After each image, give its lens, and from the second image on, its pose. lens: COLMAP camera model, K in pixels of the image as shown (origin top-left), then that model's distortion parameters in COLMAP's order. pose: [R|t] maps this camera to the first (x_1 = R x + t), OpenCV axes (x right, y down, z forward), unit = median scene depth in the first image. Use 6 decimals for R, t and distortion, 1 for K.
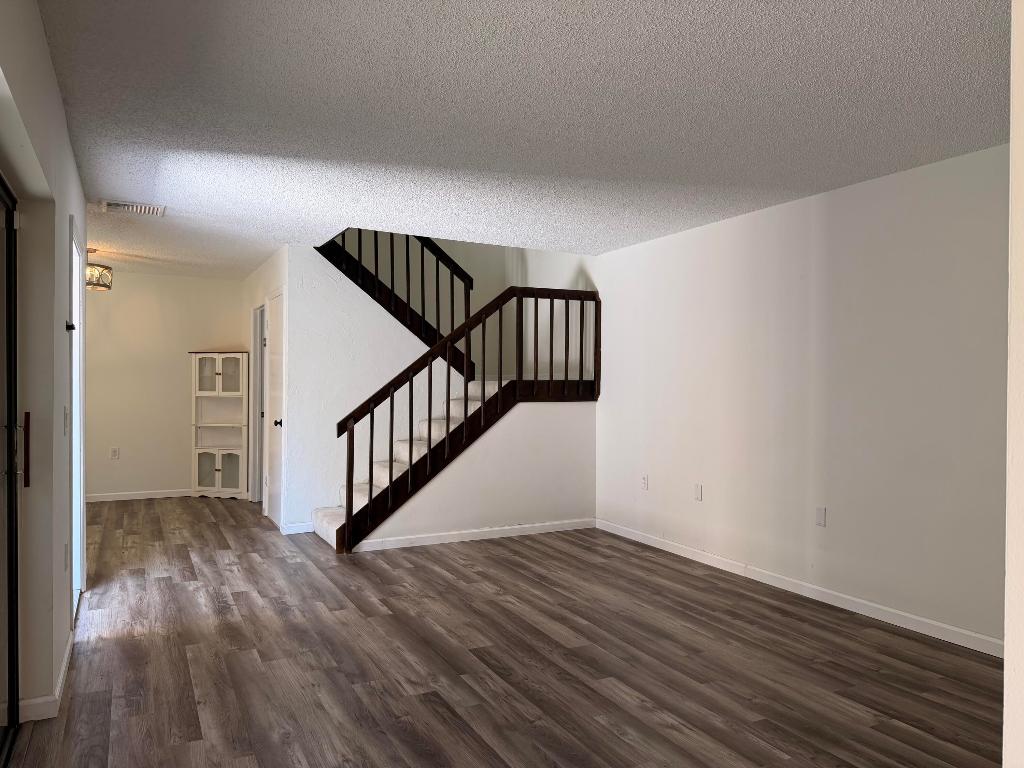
lens RADIAL K [[718.7, 0, 513.2], [0, 718.7, 382.8], [0, 0, 1]] dist [-0.013824, -0.019987]
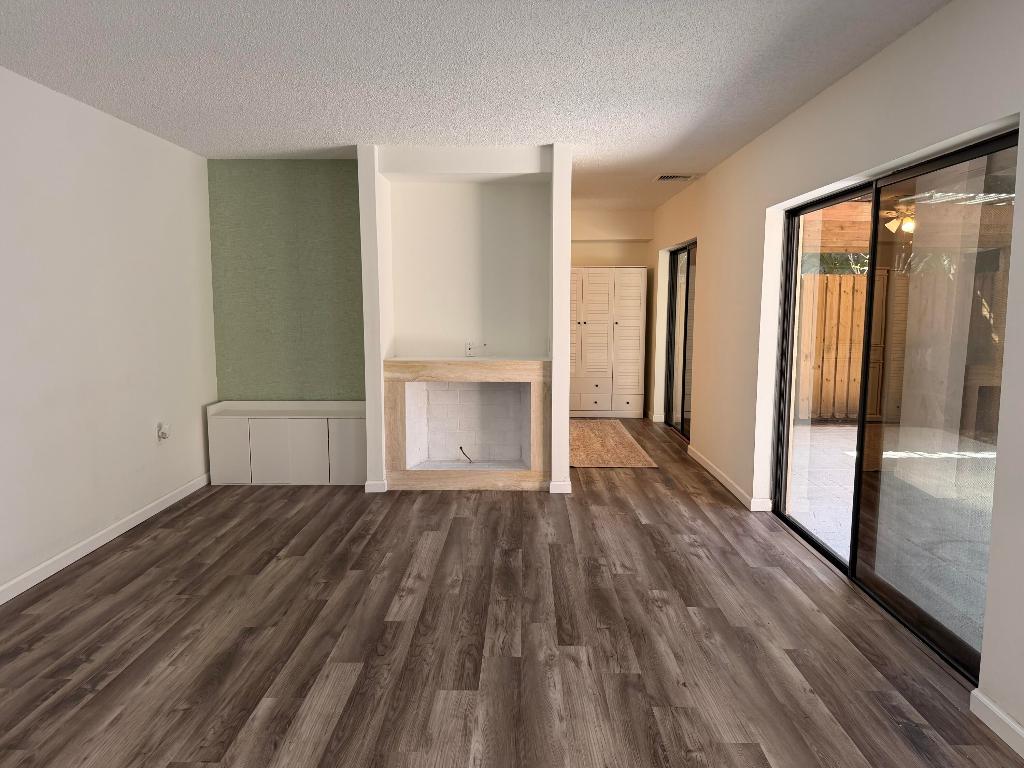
lens RADIAL K [[718.7, 0, 511.3], [0, 718.7, 382.2], [0, 0, 1]] dist [-0.013824, -0.019987]
pose [[-0.876380, -0.061766, 0.477643, -0.475934], [-0.007044, 0.993280, 0.115521, -0.032161], [-0.481569, 0.097875, -0.870926, 1.777871]]
